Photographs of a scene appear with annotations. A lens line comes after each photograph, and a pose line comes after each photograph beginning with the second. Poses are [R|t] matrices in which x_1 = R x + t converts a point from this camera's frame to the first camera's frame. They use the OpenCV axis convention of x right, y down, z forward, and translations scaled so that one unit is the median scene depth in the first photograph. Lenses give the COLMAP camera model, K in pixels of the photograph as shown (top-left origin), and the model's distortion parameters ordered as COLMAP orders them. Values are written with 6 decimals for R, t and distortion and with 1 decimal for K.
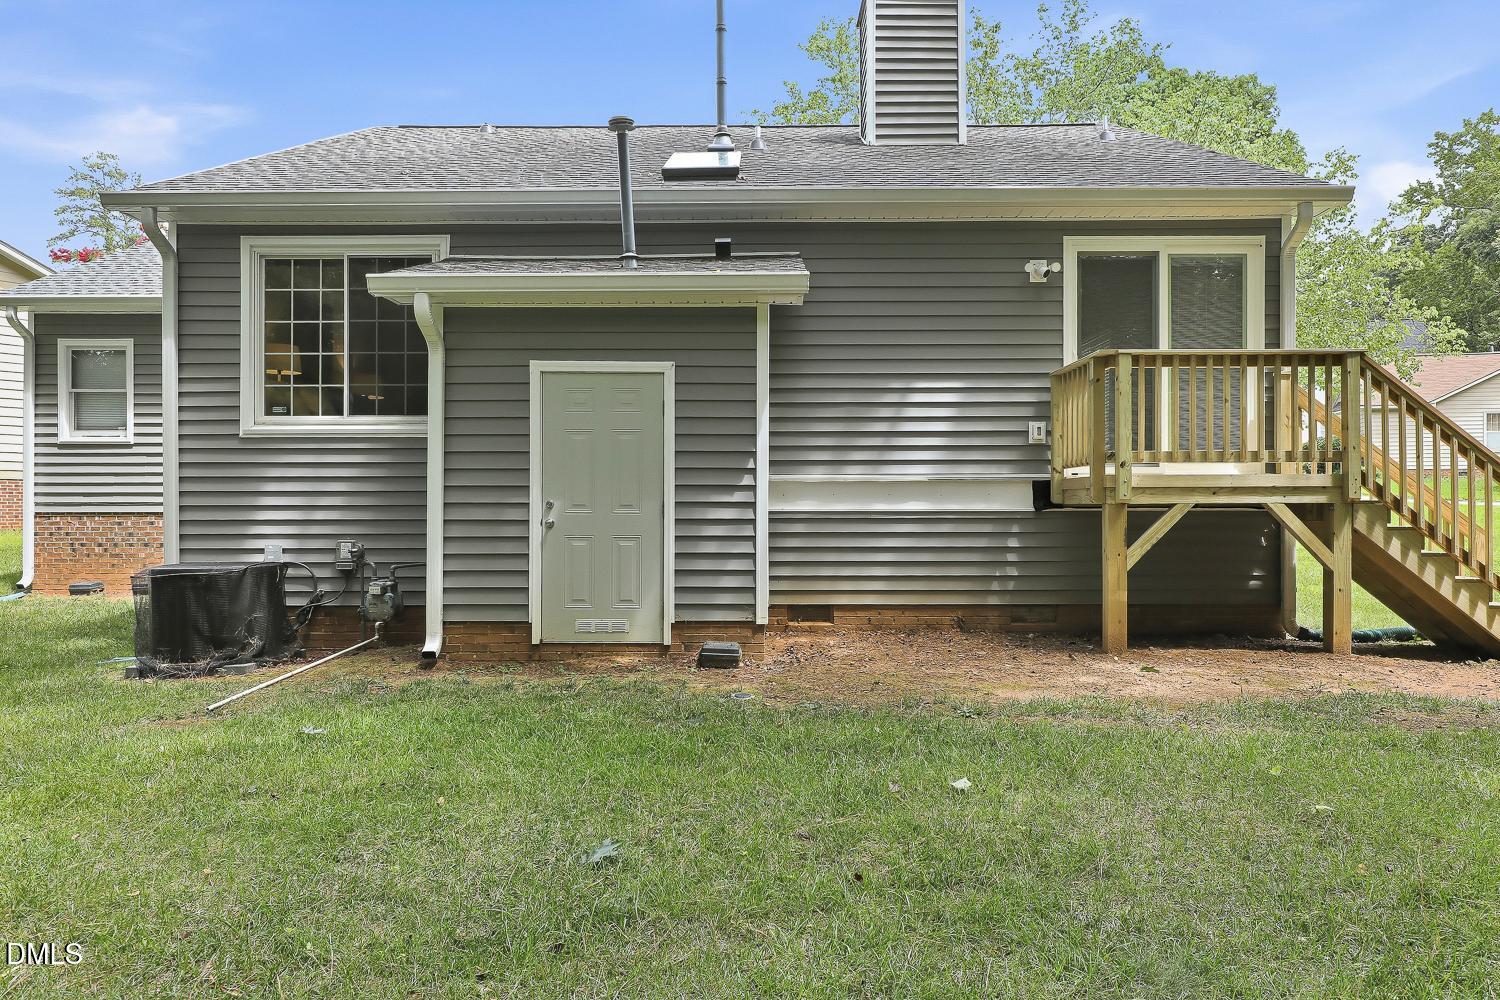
lens RADIAL K [[975.5, 0, 800.4], [0, 975.5, 503.7], [0, 0, 1]] dist [-0.001171, 0.001227]
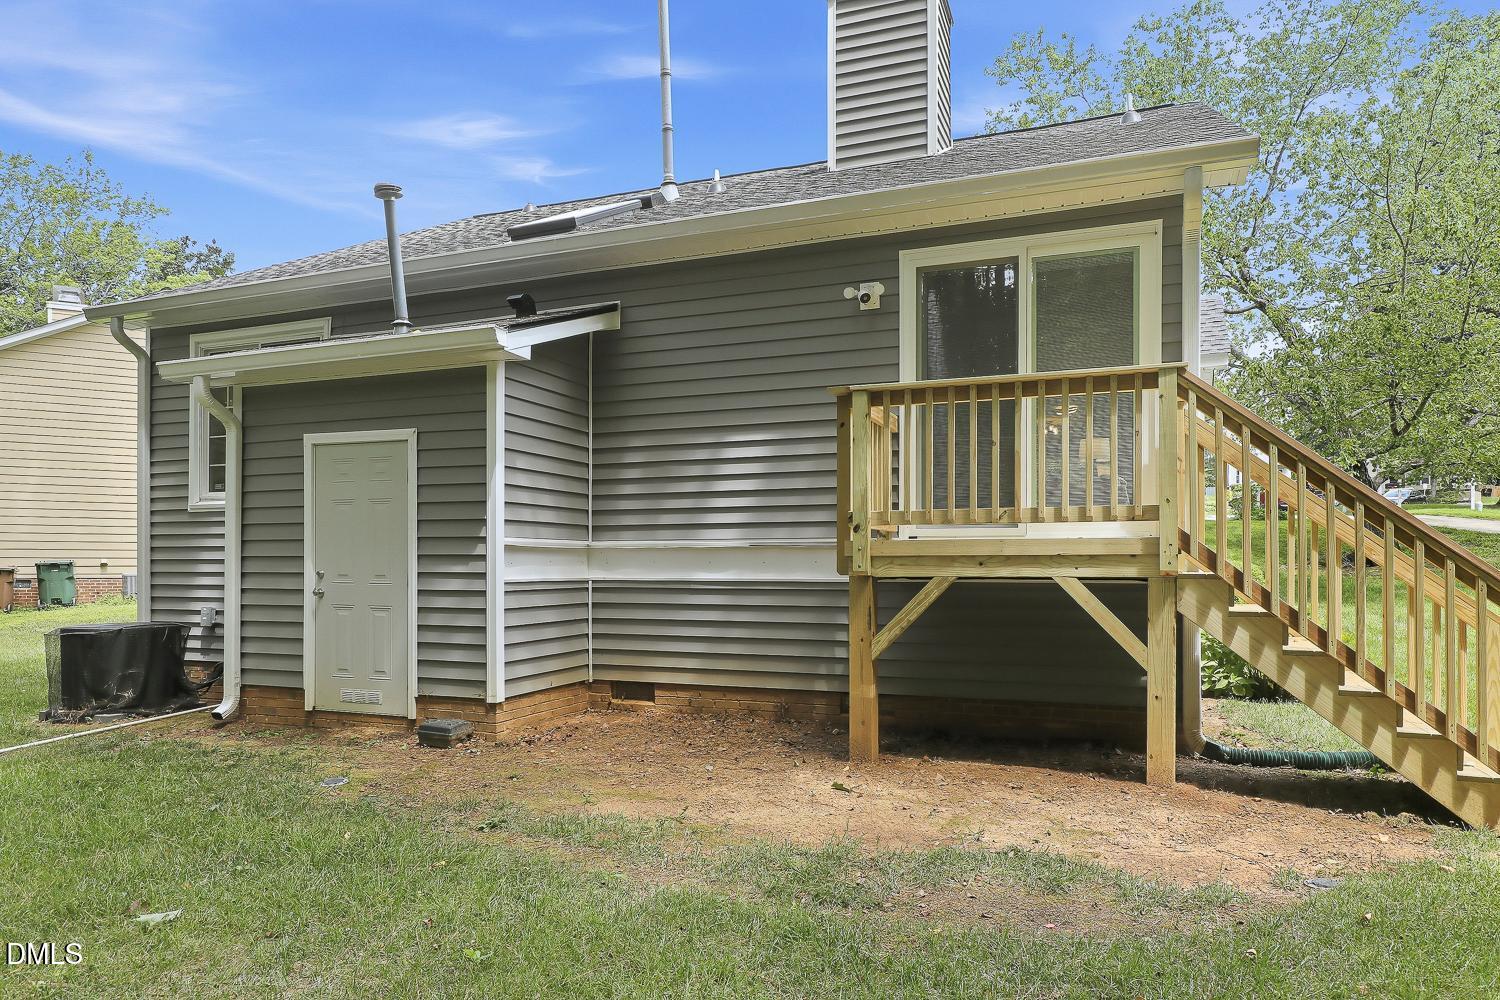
lens RADIAL K [[975.5, 0, 800.7], [0, 975.5, 554.6], [0, 0, 1]] dist [-0.001171, 0.001227]
pose [[0.930696, -0.002458, -0.365784, 0.505804], [0.001095, 0.999992, -0.003934, -0.013067], [0.365791, 0.003261, 0.930691, 0.203547]]
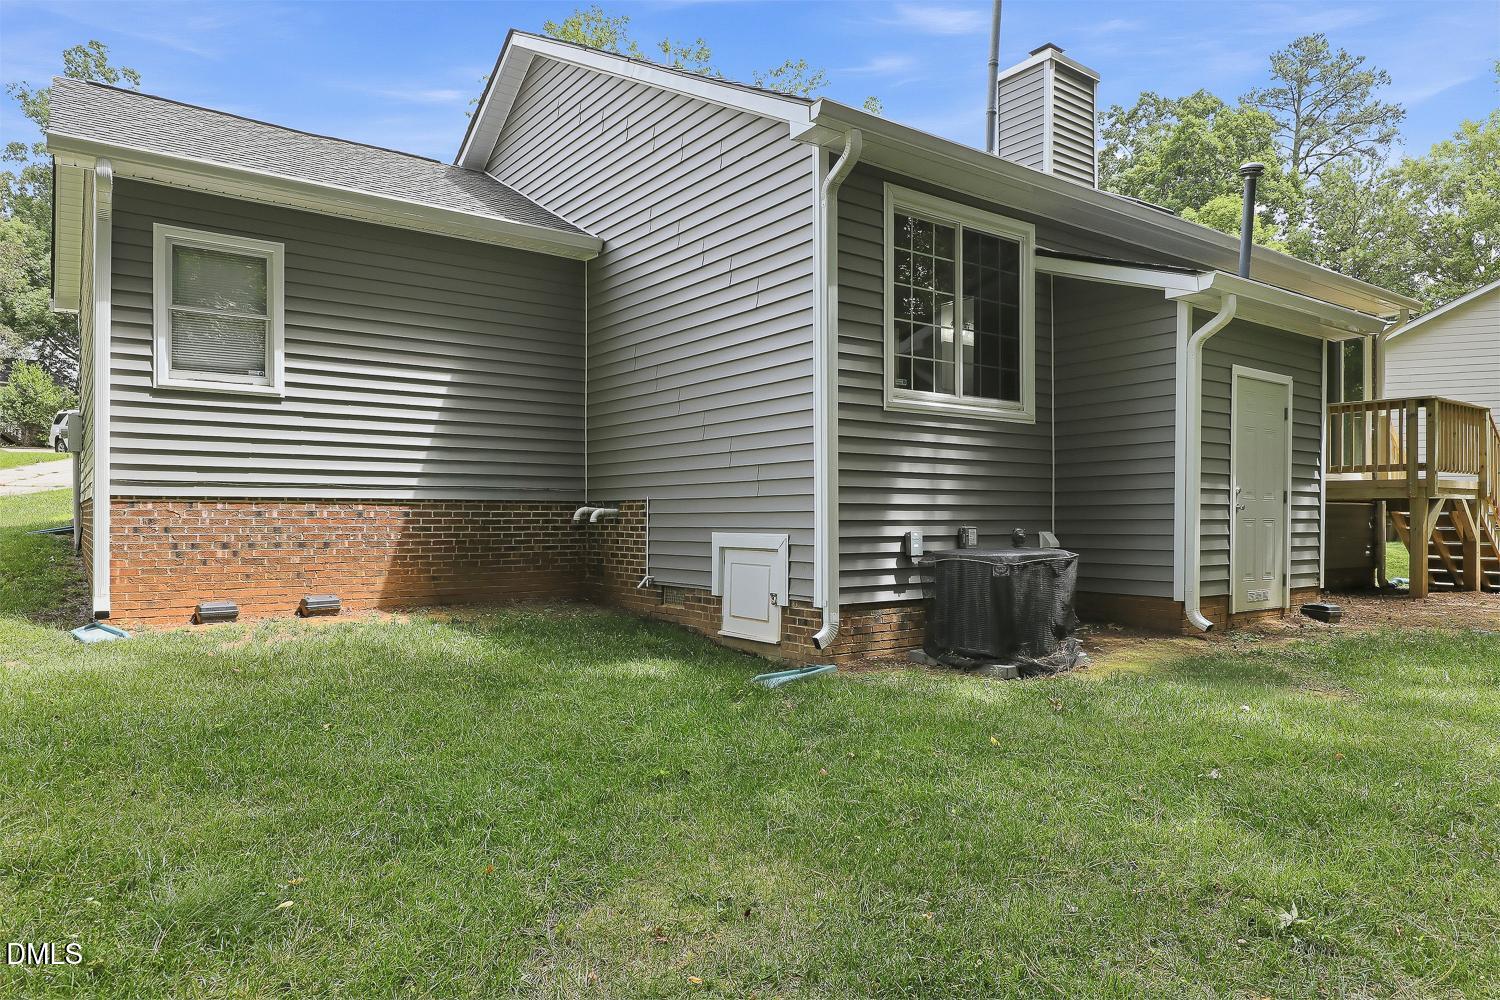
lens RADIAL K [[975.5, 0, 744.8], [0, 975.5, 506.1], [0, 0, 1]] dist [-0.001171, 0.001227]
pose [[0.796756, 0.009515, 0.604226, -1.225470], [-0.006066, 0.999952, -0.007748, 0.026702], [-0.604271, 0.002508, 0.796775, 0.378781]]
